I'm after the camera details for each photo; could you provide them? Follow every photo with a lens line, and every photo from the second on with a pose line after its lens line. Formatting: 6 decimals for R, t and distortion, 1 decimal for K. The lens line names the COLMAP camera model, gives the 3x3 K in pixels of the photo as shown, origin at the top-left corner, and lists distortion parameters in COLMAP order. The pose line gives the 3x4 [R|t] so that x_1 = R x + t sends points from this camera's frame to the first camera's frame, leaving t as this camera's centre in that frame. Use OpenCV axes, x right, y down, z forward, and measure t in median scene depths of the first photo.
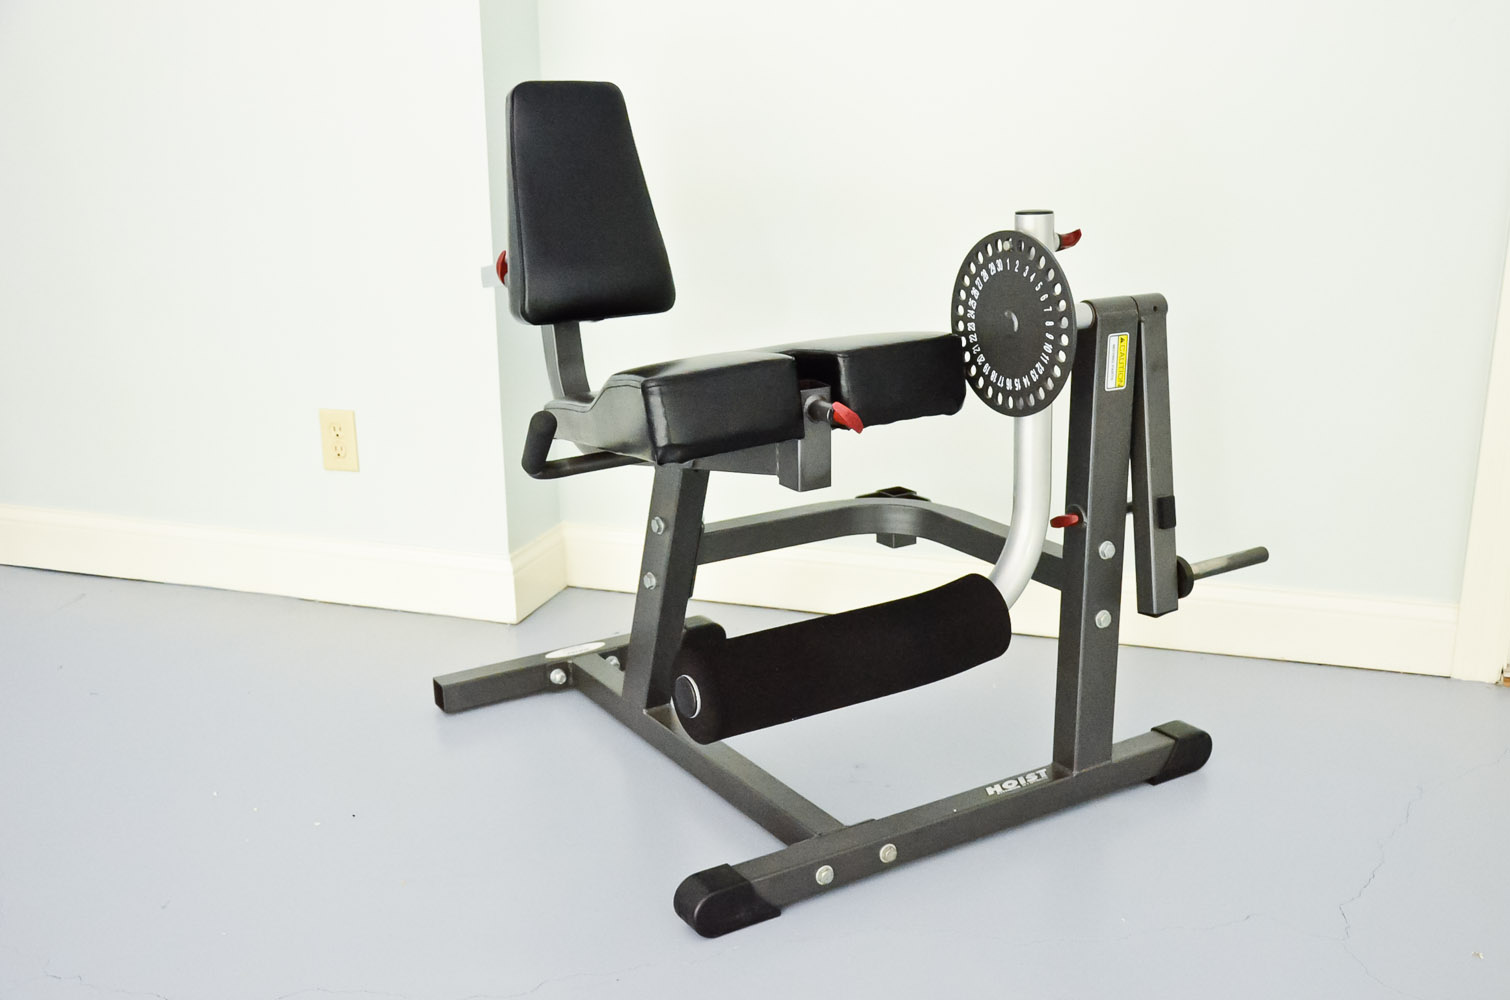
lens RADIAL K [[1560.7, 0, 756.0], [0, 1560.7, 503.6], [0, 0, 1]] dist [-0.000340, 0.000000]
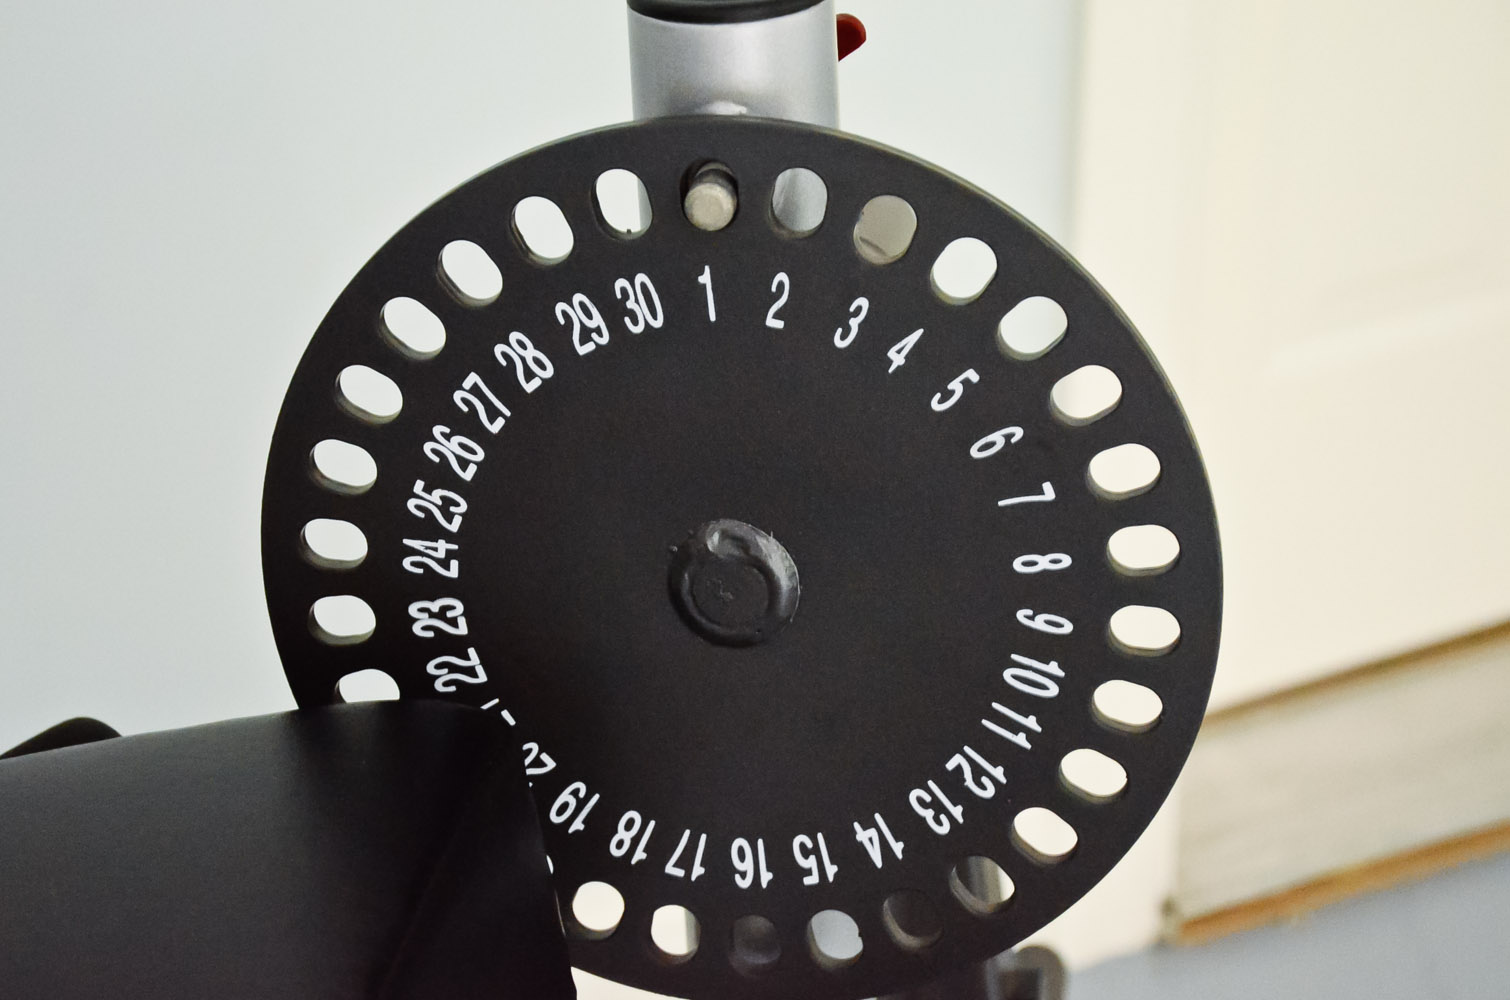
lens RADIAL K [[3400.4, 0, 754.2], [0, 3400.4, 499.3], [0, 0, 1]] dist [0.040440, 0.000000]
pose [[0.625758, -0.296216, 0.721584, -0.136814], [0.201987, 0.955068, 0.216901, -0.215536], [-0.753411, 0.010023, 0.657473, 0.719141]]
